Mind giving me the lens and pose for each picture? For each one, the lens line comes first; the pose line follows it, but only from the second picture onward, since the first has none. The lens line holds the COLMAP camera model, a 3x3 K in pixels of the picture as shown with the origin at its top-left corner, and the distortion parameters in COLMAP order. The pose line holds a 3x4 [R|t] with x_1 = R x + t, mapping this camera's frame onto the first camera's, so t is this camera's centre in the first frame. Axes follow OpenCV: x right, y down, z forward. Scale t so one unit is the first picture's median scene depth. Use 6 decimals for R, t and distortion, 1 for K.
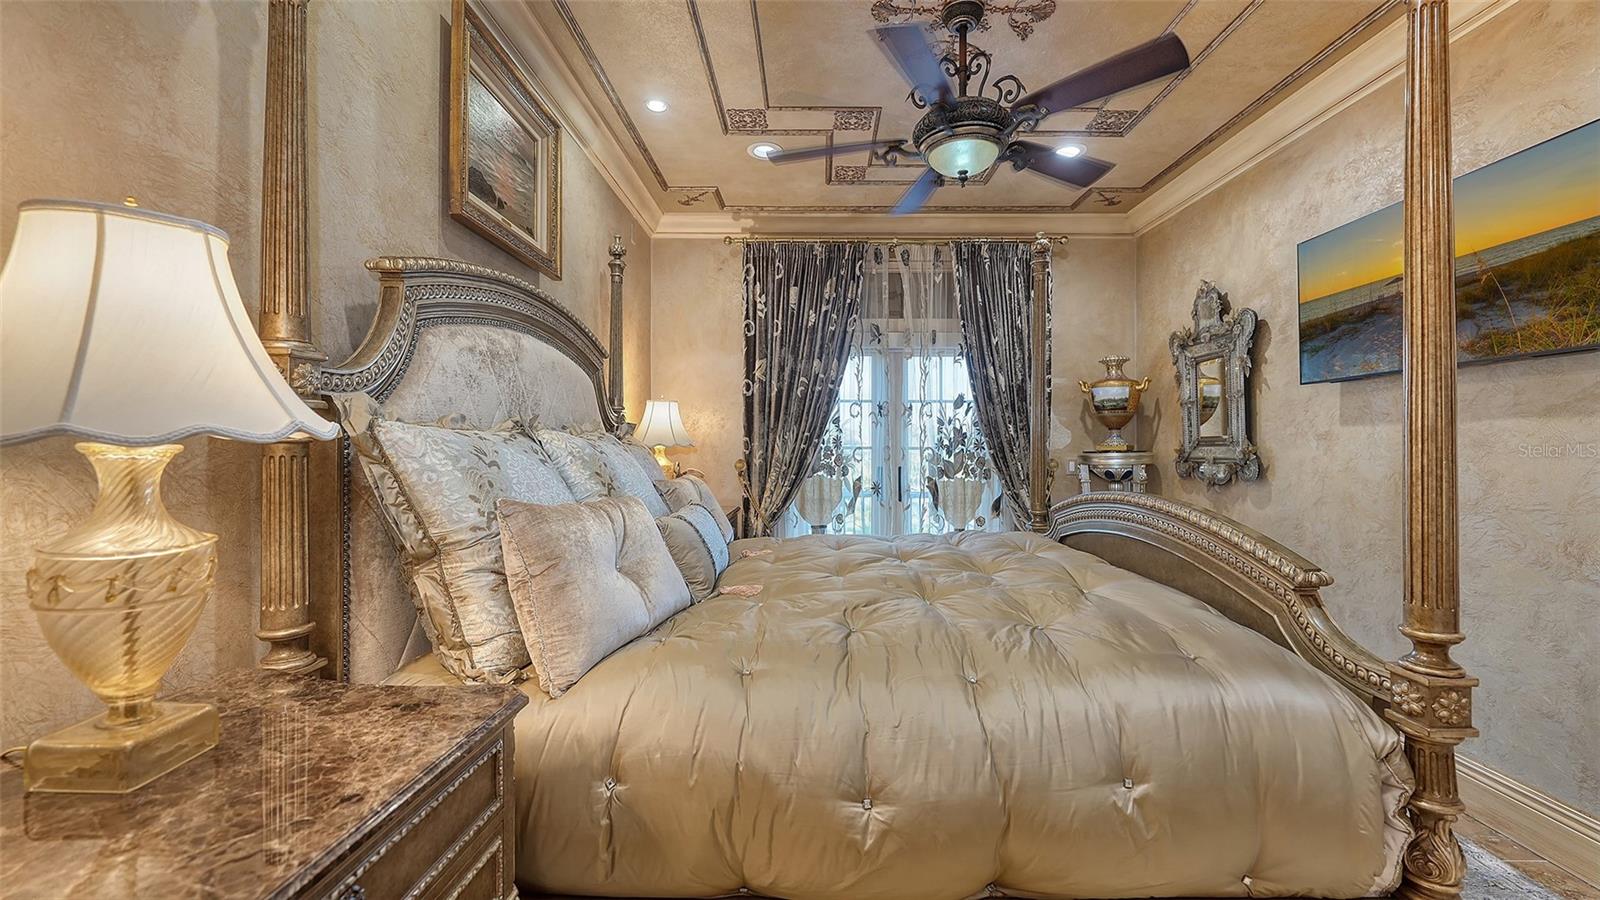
lens RADIAL K [[631.8, 0, 800.2], [0, 631.8, 450.4], [0, 0, 1]] dist [0.001195, -0.000121]
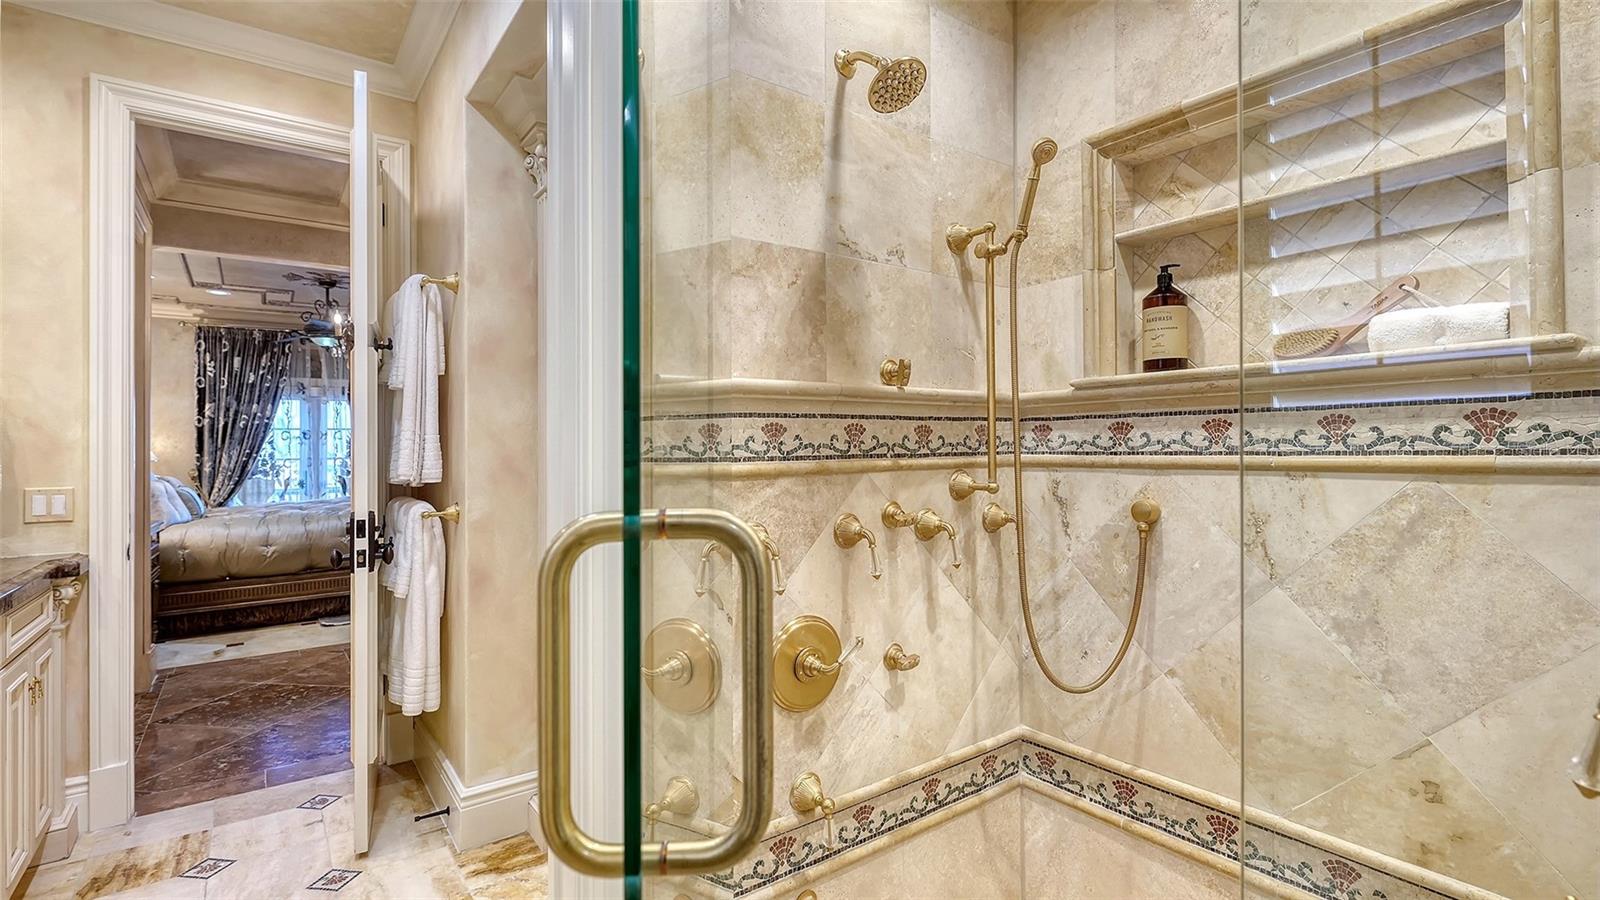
lens RADIAL K [[742.2, 0, 800.3], [0, 742.2, 436.4], [0, 0, 1]] dist [0.000705, 0.000190]
pose [[0.790269, 0.000632, 0.612759, -0.034525], [0.006513, 0.999934, -0.009431, -0.036249], [-0.612725, 0.011444, 0.790213, -1.299097]]
